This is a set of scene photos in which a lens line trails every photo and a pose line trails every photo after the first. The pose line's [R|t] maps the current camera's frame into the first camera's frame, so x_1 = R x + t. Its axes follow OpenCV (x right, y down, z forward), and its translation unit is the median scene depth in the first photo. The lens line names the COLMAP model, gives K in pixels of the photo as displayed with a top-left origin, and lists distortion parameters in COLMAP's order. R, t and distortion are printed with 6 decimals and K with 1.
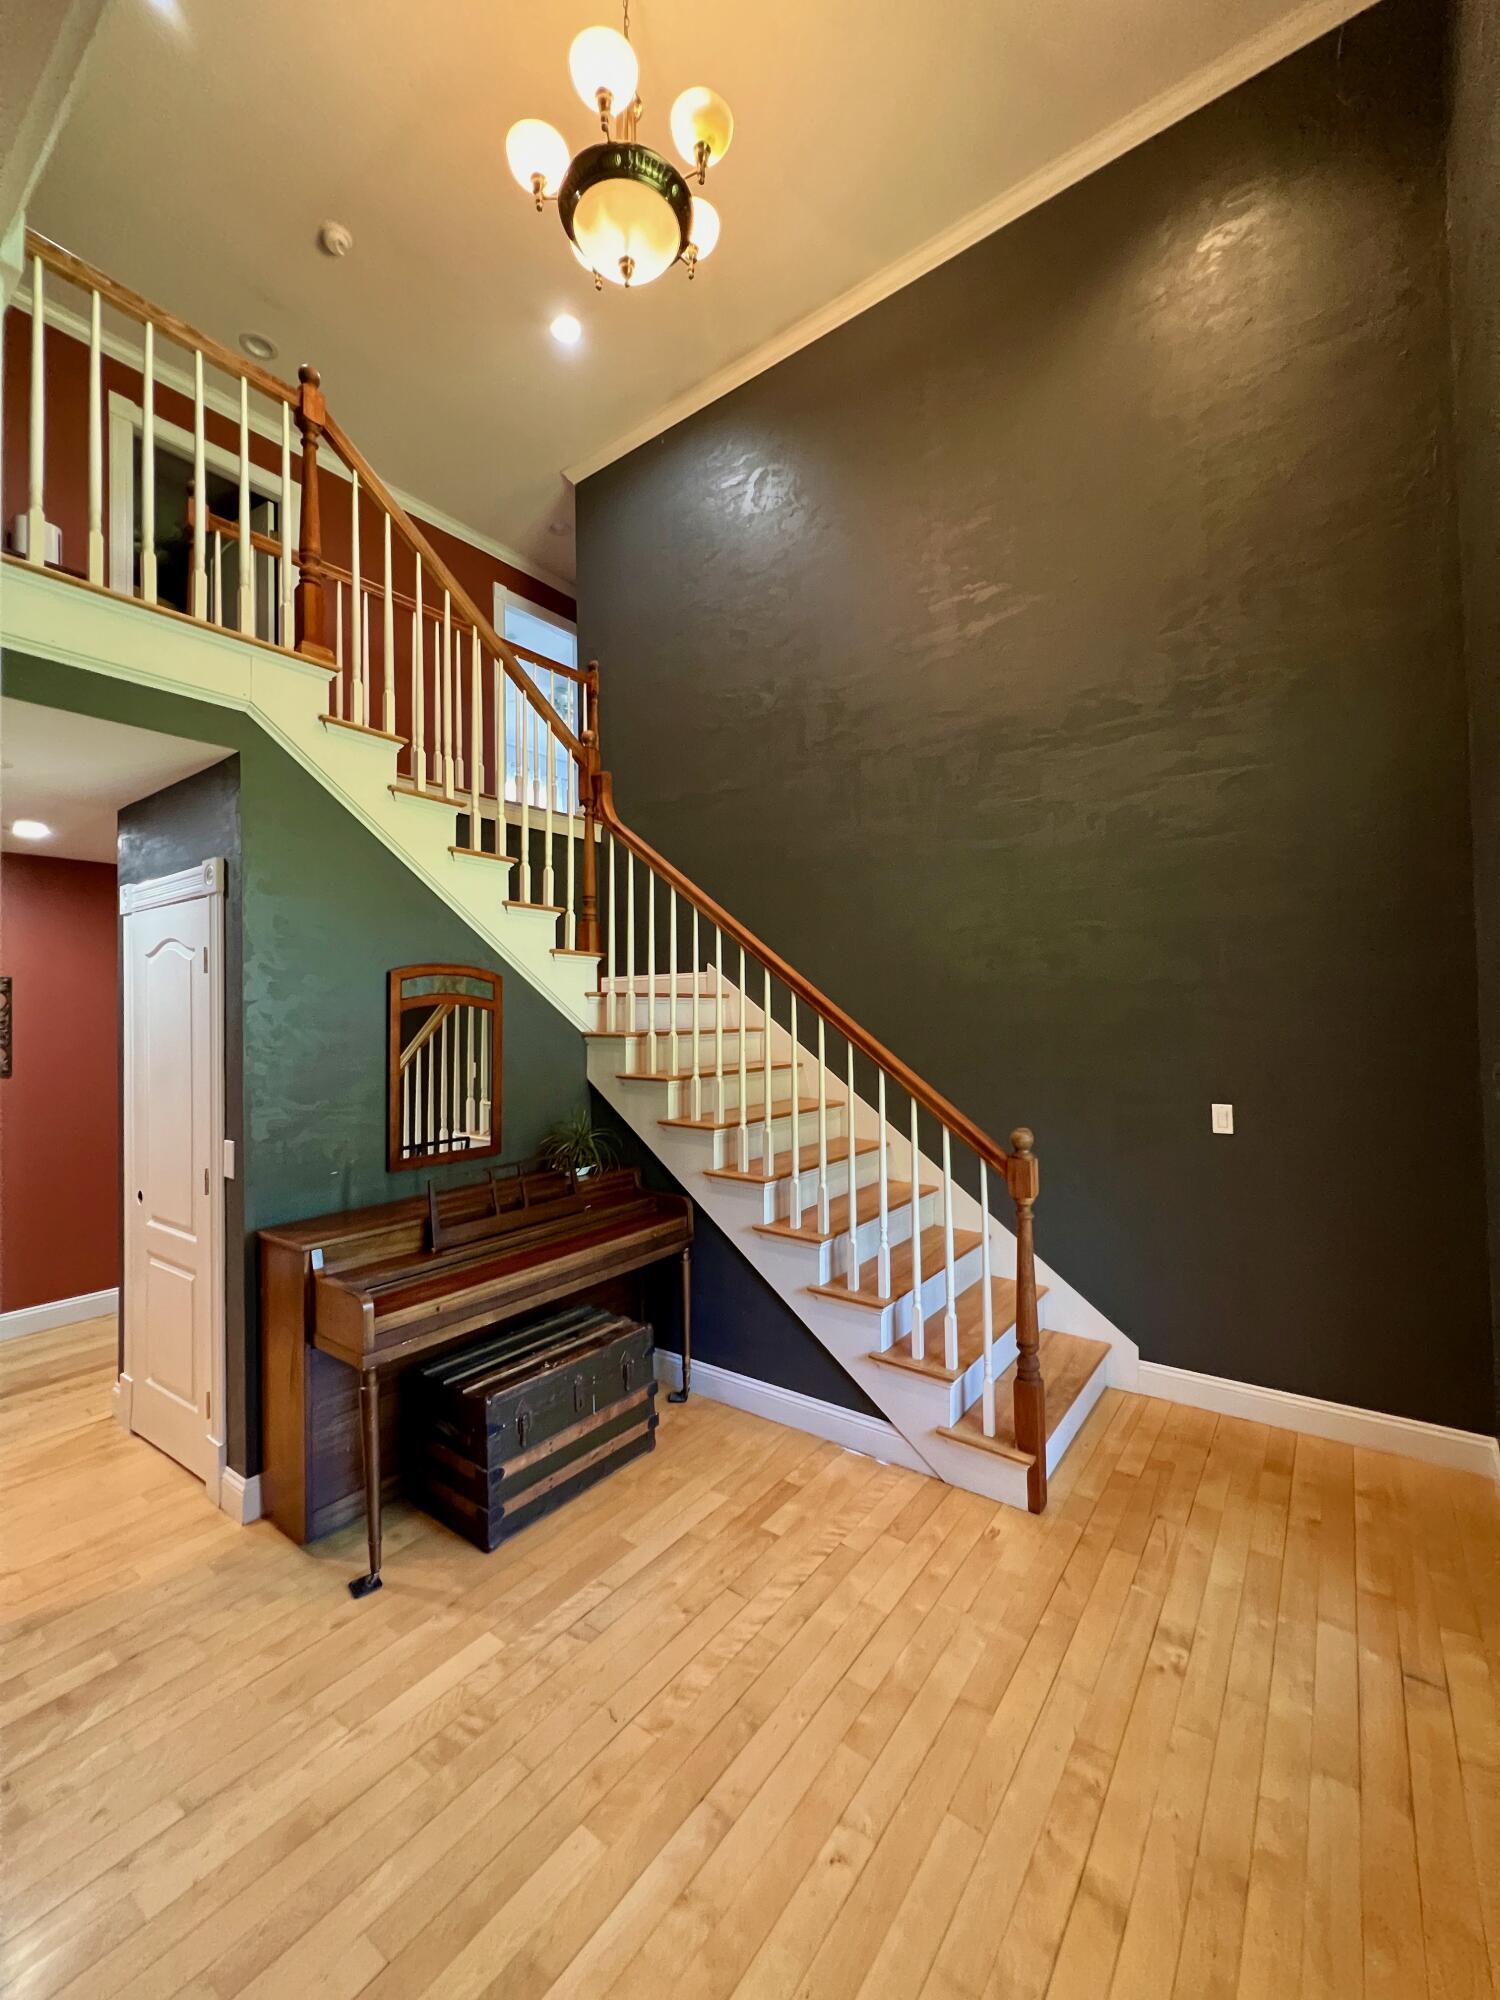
lens RADIAL K [[806.6, 0, 743.3], [0, 806.6, 1008.8], [0, 0, 1]] dist [-0.001341, 0.000579]
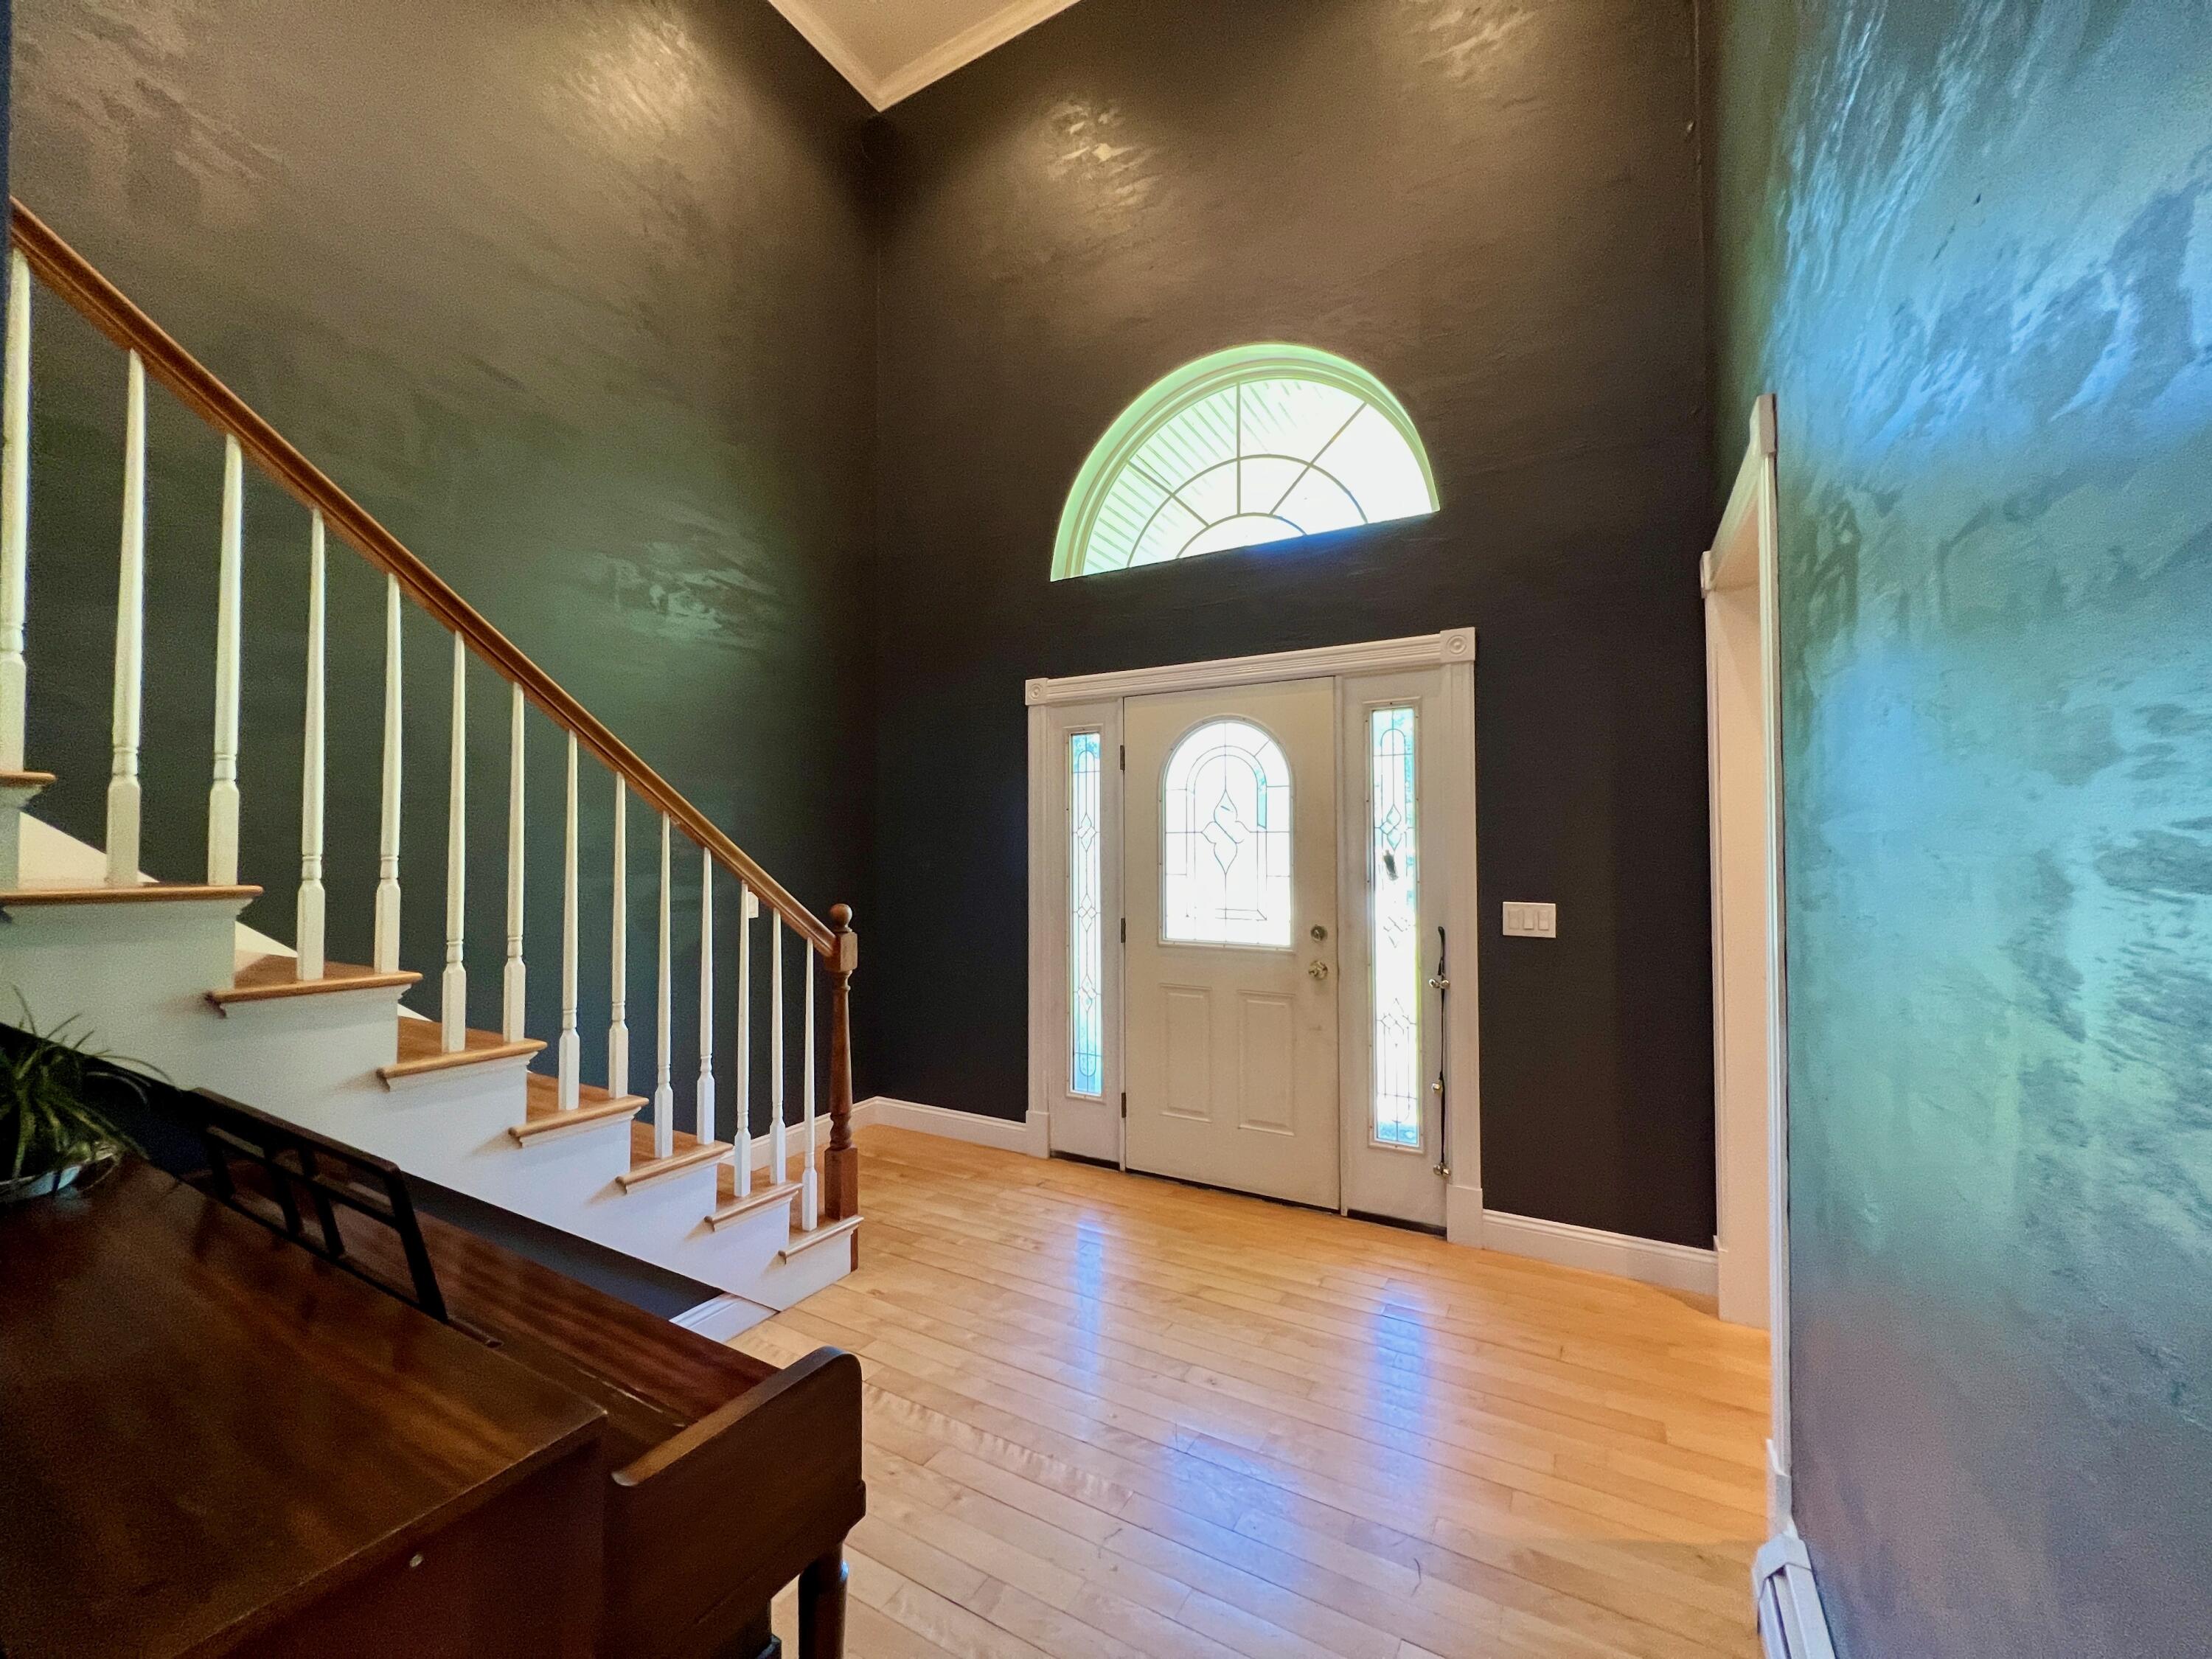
lens RADIAL K [[892.1, 0, 1096.3], [0, 892.1, 832.7], [0, 0, 1]] dist [-0.001341, 0.000579]
pose [[-0.116004, 0.034395, 0.992653, -0.922320], [-0.005273, 0.999365, -0.035244, 0.106179], [-0.993235, -0.009323, -0.115749, 0.901843]]
